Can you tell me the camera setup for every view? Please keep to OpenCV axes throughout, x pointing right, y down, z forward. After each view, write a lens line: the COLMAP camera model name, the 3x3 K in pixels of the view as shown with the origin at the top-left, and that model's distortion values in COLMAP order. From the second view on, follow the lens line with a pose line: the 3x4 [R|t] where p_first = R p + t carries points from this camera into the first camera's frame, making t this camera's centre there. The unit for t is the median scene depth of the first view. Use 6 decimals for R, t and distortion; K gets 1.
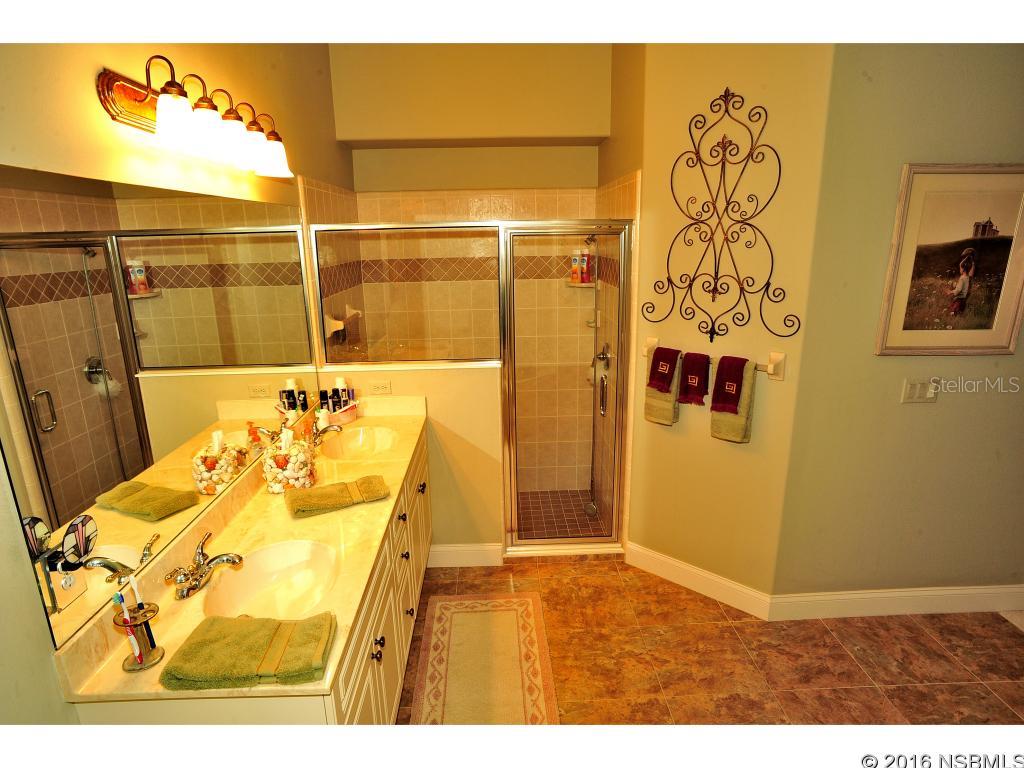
lens RADIAL K [[584.5, 0, 514.8], [0, 584.5, 389.3], [0, 0, 1]] dist [-0.082576, 0.056319]
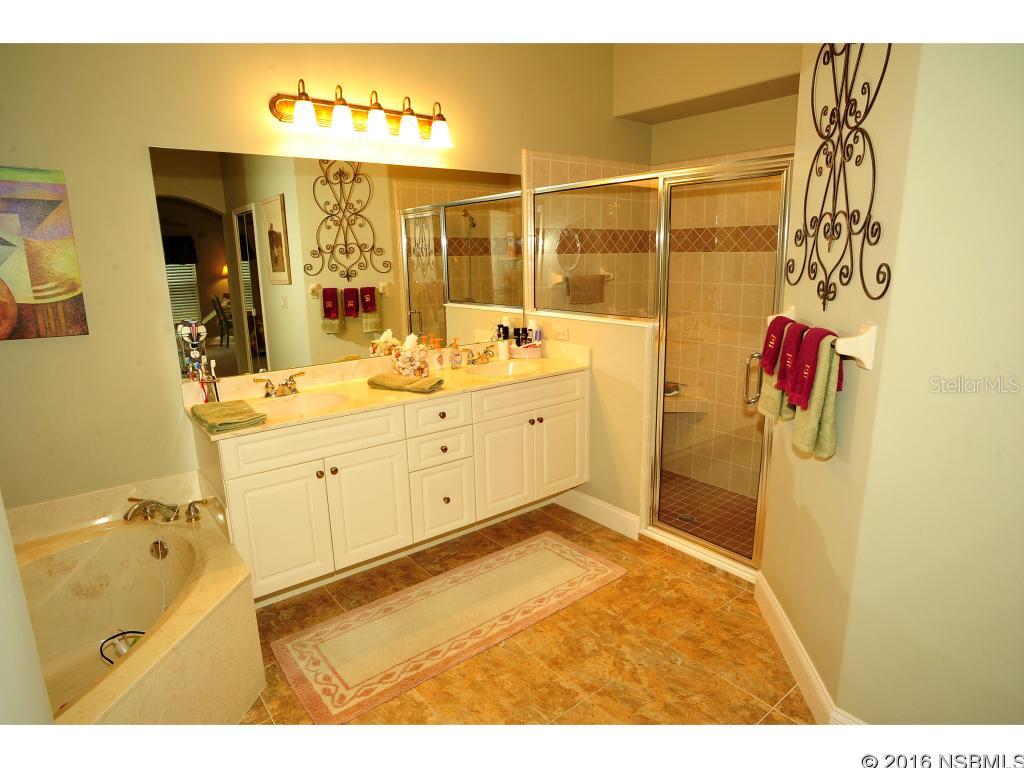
lens RADIAL K [[584.5, 0, 514.8], [0, 584.5, 389.3], [0, 0, 1]] dist [-0.082576, 0.056319]
pose [[0.595064, 0.187868, -0.781412, 0.620159], [-0.198892, 0.976474, 0.083305, 0.026250], [0.778679, 0.105845, 0.618430, 0.262421]]
